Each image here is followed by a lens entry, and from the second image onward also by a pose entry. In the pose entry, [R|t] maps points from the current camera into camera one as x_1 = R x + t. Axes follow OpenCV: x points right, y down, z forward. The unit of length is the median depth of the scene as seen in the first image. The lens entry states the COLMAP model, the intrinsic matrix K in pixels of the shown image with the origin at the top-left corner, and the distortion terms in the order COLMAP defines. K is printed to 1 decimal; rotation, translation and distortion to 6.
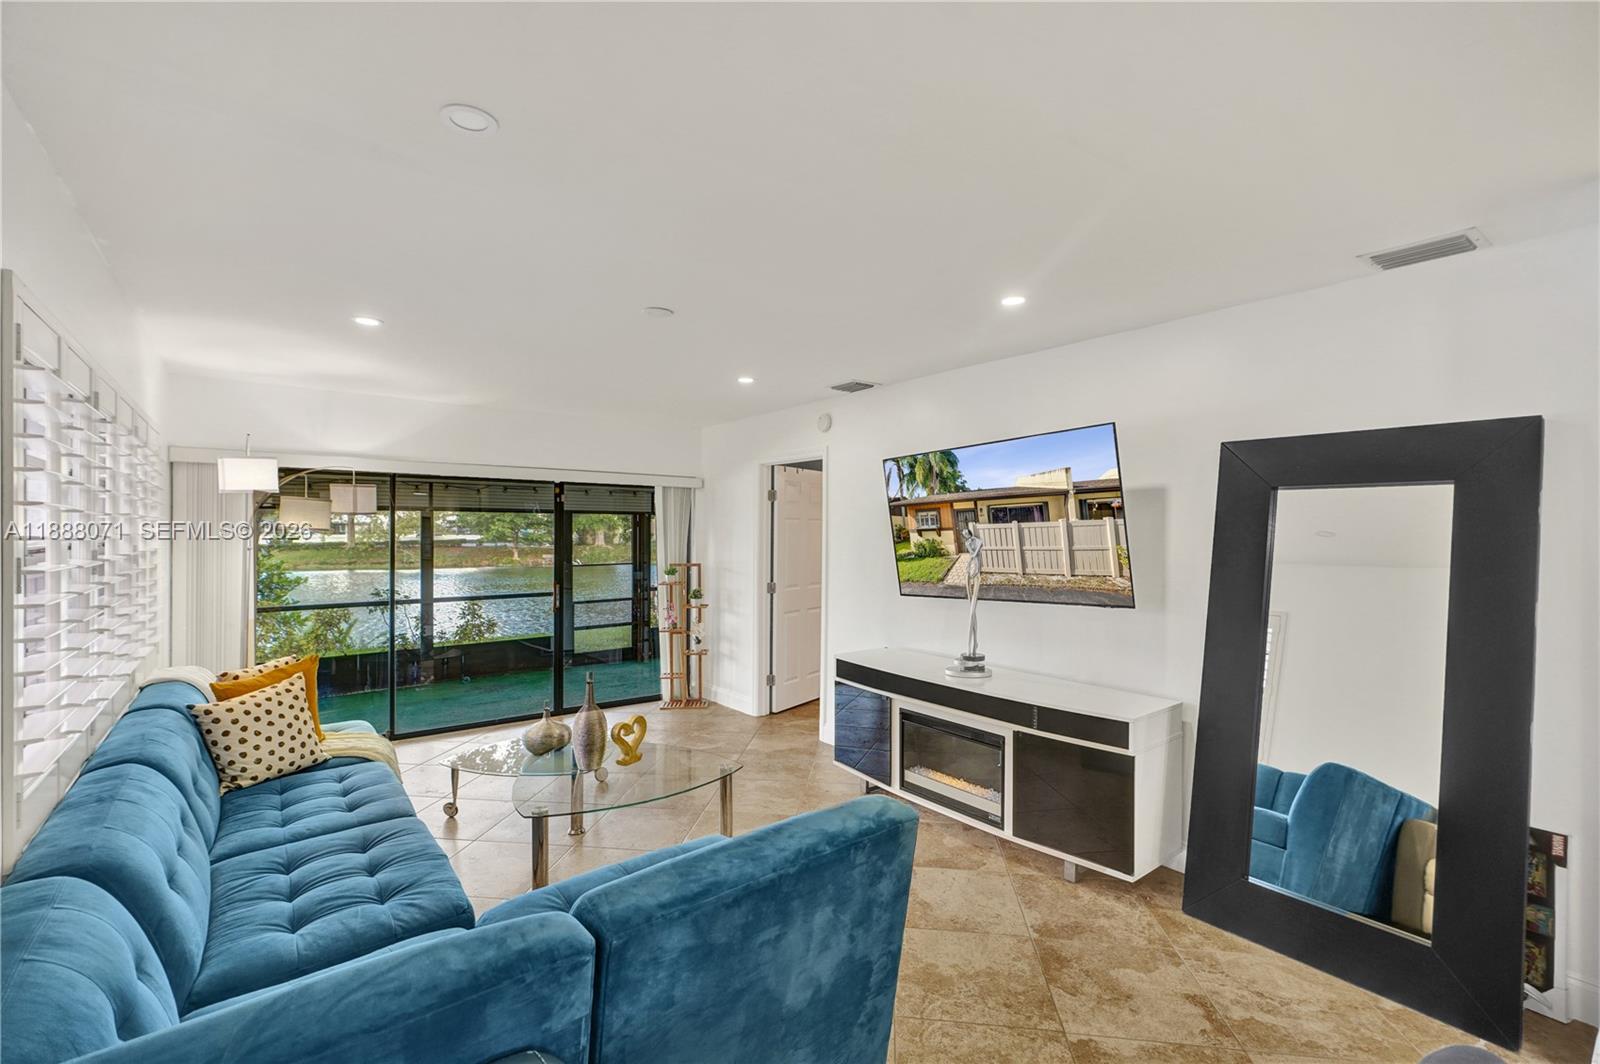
lens RADIAL K [[705.0, 0, 797.6], [0, 705.0, 541.9], [0, 0, 1]] dist [-0.012293, -0.002652]
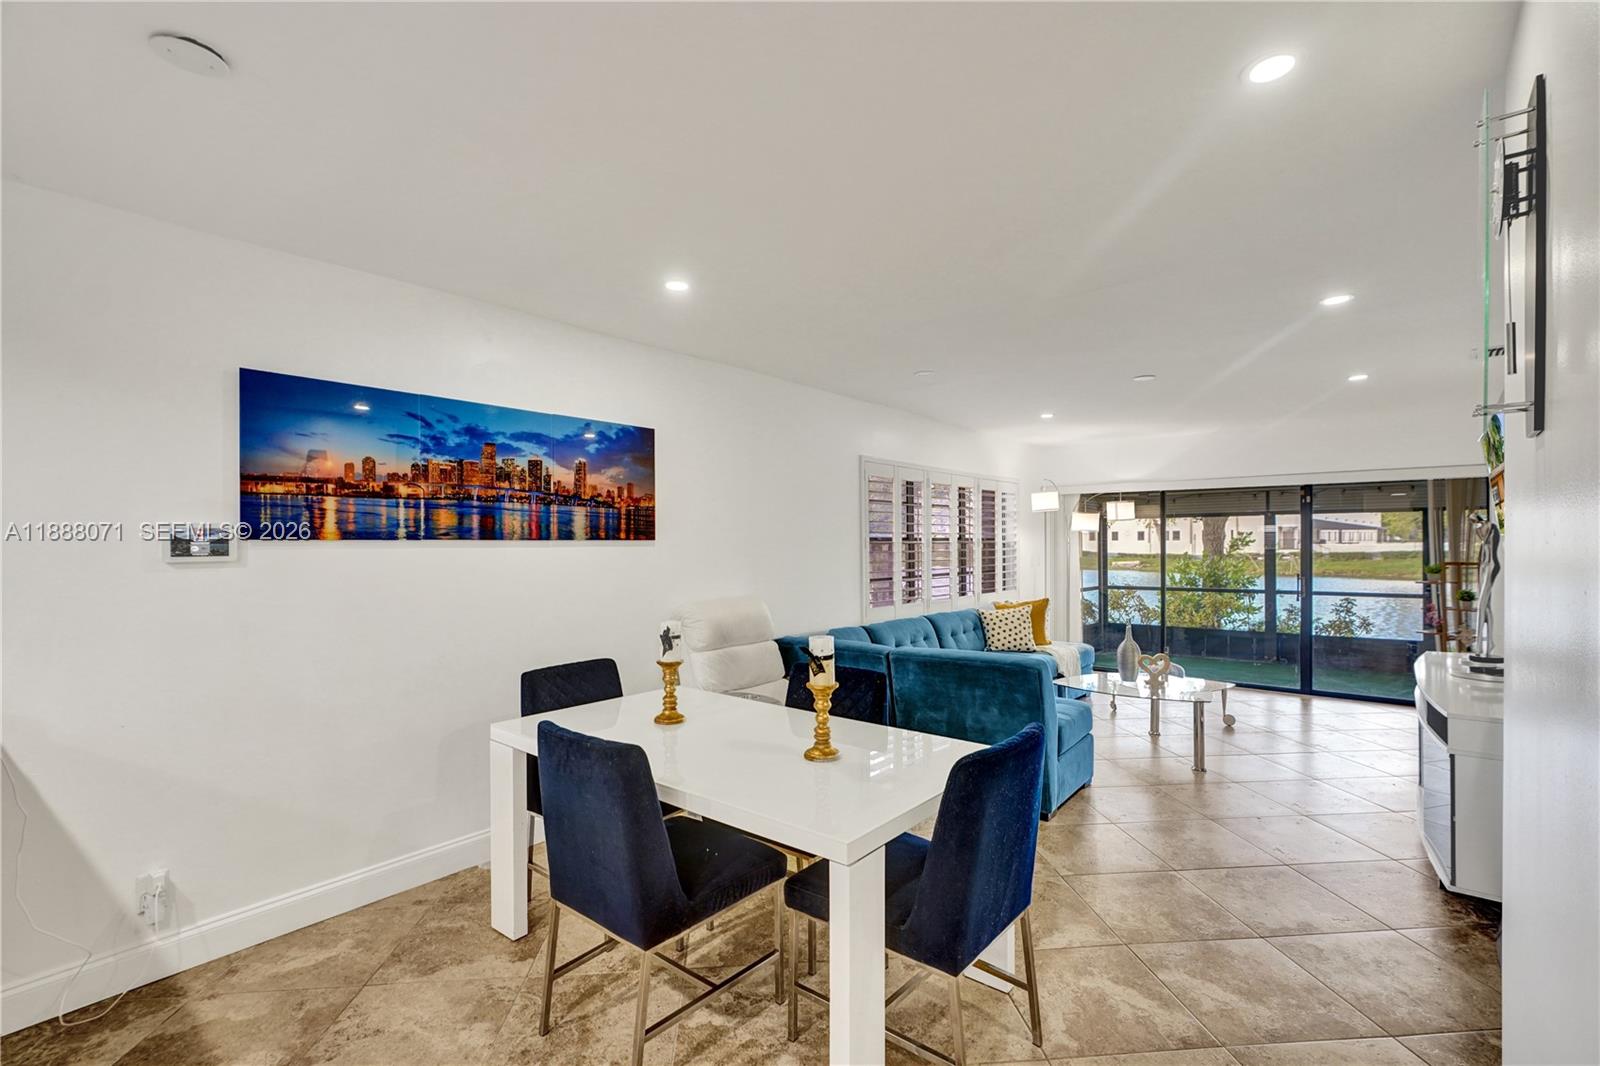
lens RADIAL K [[705.0, 0, 811.4], [0, 705.0, 544.4], [0, 0, 1]] dist [-0.012293, -0.002652]
pose [[0.210066, -0.005972, -0.977669, 0.764739], [-0.000235, 0.999981, -0.006159, 0.023091], [0.977687, 0.001523, 0.210060, -0.004577]]
